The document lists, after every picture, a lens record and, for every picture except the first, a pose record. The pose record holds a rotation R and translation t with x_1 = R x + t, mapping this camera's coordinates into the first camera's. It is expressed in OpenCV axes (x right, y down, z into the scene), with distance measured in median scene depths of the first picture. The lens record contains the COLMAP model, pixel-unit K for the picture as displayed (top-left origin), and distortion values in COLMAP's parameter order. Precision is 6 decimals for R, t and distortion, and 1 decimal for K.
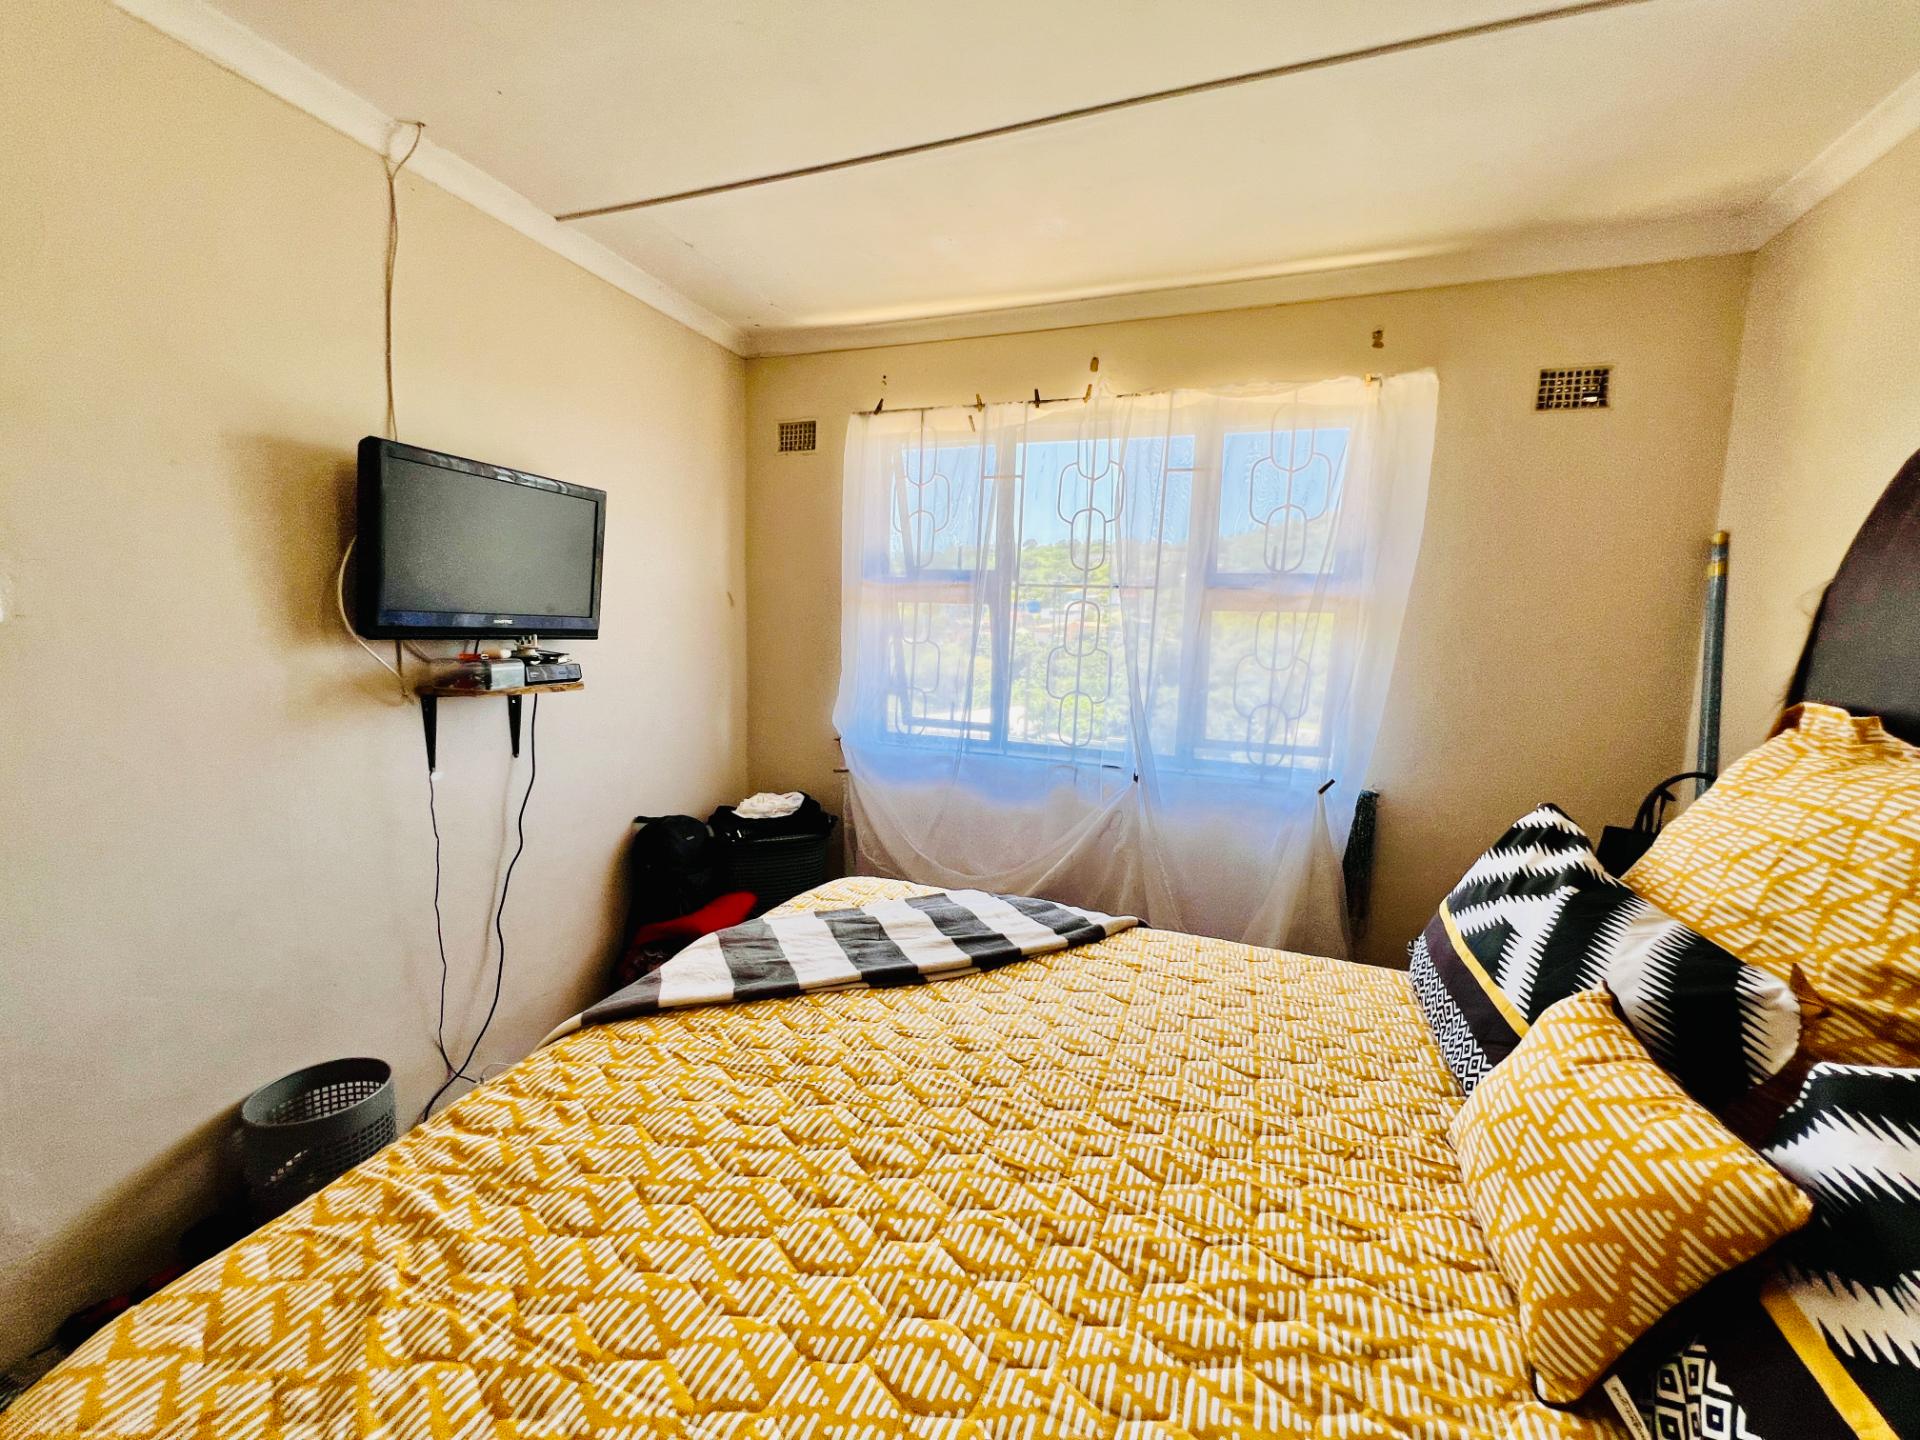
lens RADIAL K [[769.7, 0, 956.6], [0, 769.7, 717.3], [0, 0, 1]] dist [-0.001434, 0.001170]
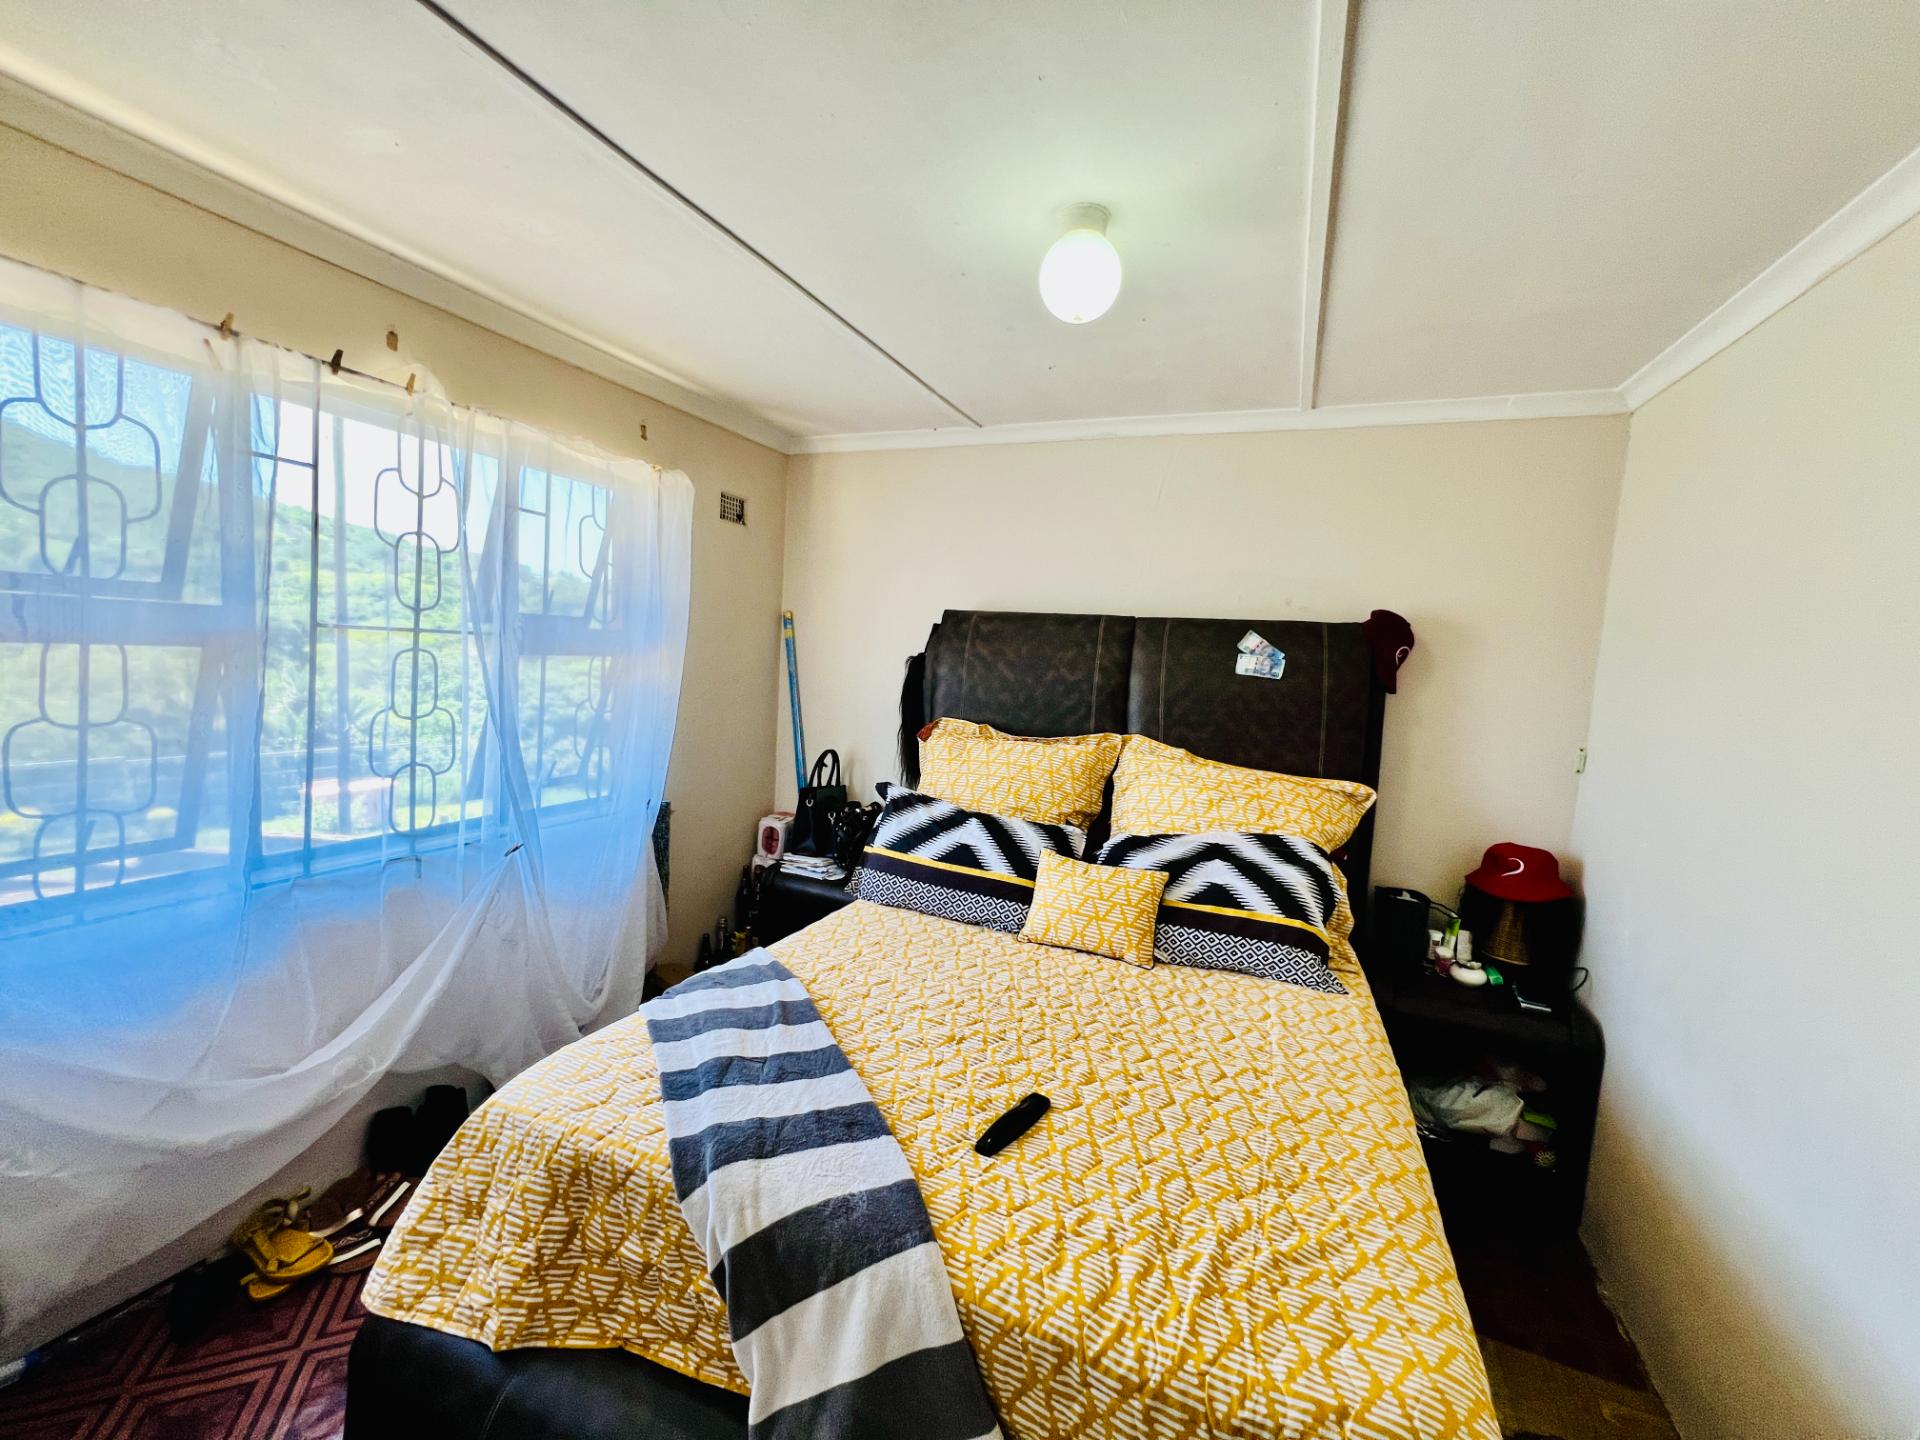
lens RADIAL K [[769.7, 0, 956.6], [0, 769.7, 717.3], [0, 0, 1]] dist [-0.001434, 0.001170]
pose [[0.045894, -0.120880, 0.991606, -1.522631], [0.054324, 0.991485, 0.118351, -0.369681], [-0.997468, 0.048437, 0.052070, 1.054987]]
